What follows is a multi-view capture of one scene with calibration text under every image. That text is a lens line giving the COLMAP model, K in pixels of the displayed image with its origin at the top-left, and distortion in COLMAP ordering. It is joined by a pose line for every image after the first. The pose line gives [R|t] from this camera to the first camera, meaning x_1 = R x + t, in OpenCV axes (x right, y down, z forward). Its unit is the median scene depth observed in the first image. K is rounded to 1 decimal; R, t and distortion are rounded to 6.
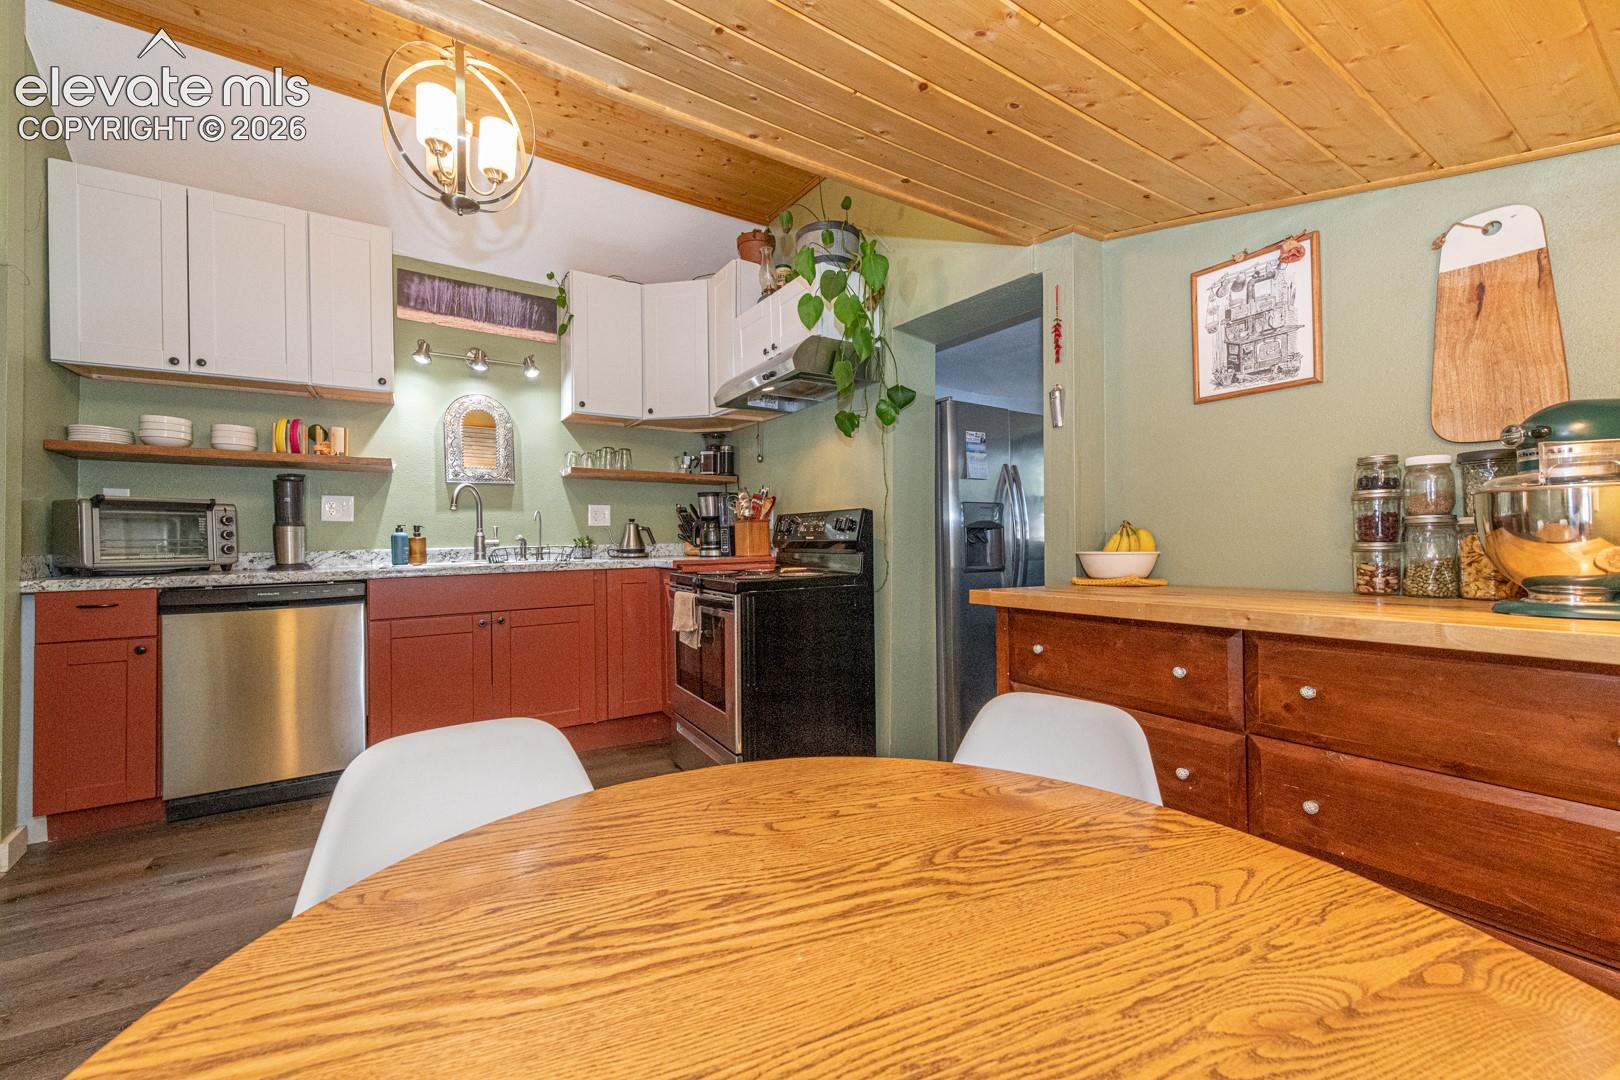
lens RADIAL K [[636.6, 0, 810.0], [0, 636.6, 540.0], [0, 0, 1]] dist [0.000085, -0.000005]
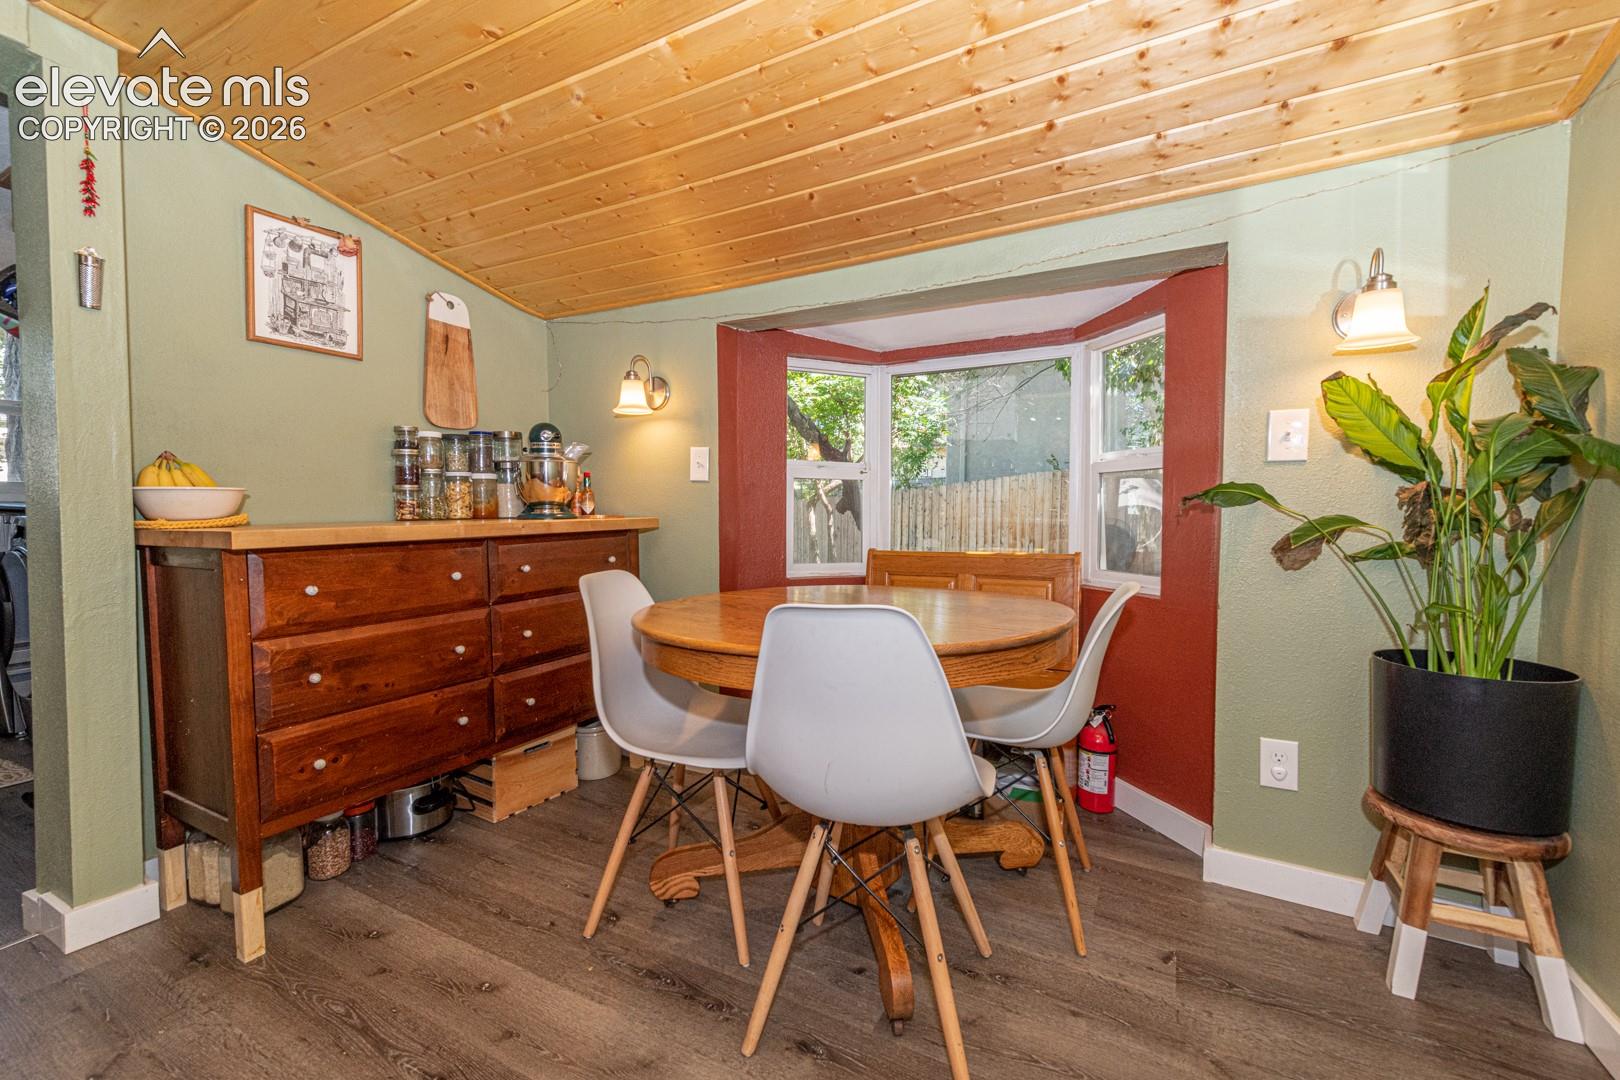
lens RADIAL K [[636.6, 0, 810.0], [0, 636.6, 540.0], [0, 0, 1]] dist [0.000085, -0.000005]
pose [[-0.490094, -0.036652, 0.870899, -0.781945], [0.007110, 0.998914, 0.046041, 0.063811], [-0.871641, 0.028756, -0.489301, 0.837068]]
